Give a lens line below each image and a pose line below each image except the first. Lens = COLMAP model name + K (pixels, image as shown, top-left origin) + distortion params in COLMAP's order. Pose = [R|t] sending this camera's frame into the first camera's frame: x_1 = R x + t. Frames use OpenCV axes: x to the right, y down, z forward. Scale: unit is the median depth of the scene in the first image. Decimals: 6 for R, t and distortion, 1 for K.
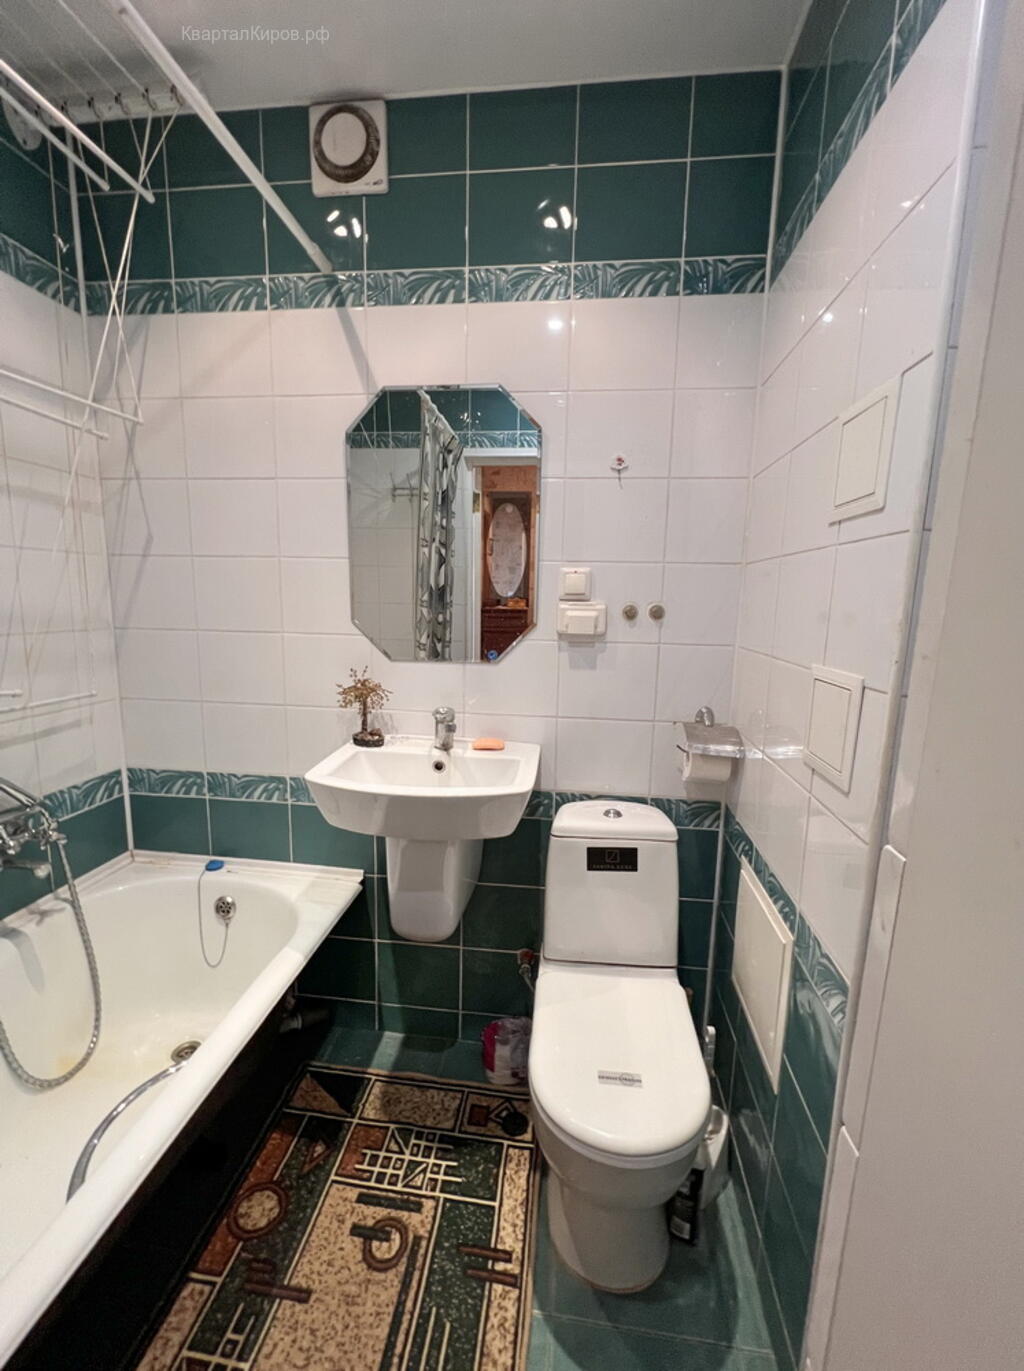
lens RADIAL K [[551.9, 0, 503.3], [0, 551.9, 681.9], [0, 0, 1]] dist [-0.002289, 0.000166]
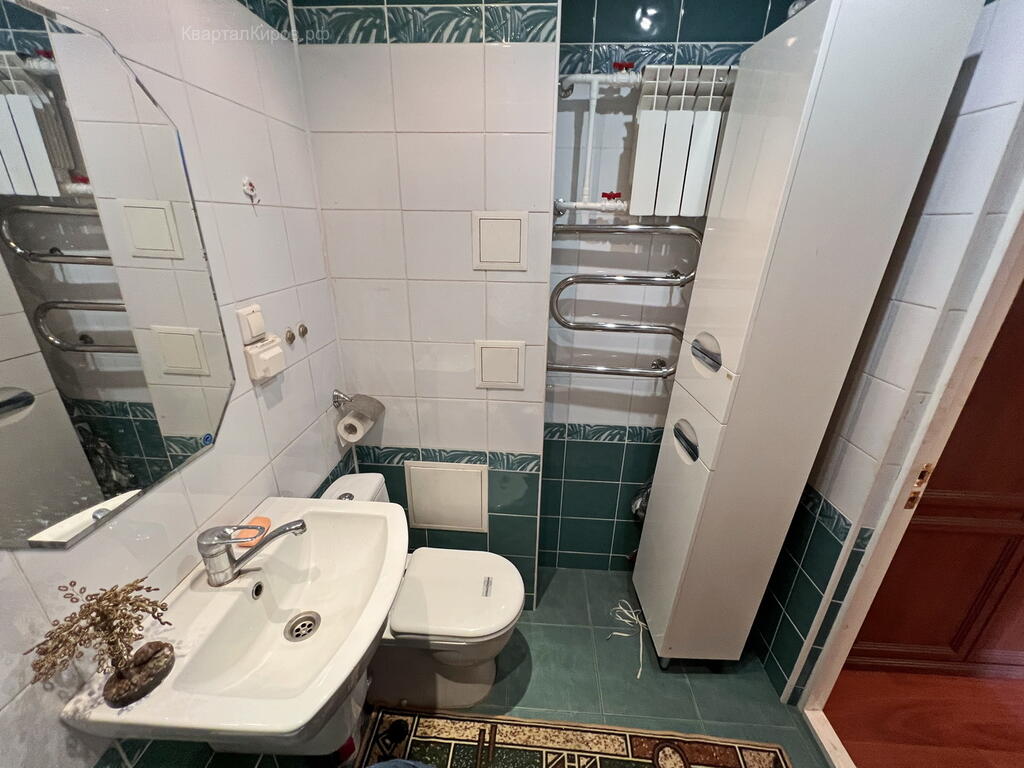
lens RADIAL K [[412.2, 0, 507.0], [0, 412.2, 384.8], [0, 0, 1]] dist [-0.002289, 0.000166]
pose [[-0.079255, -0.398466, 0.913752, -0.555314], [0.132838, 0.904239, 0.405840, -0.307618], [-0.987964, 0.153546, -0.018734, 0.614602]]
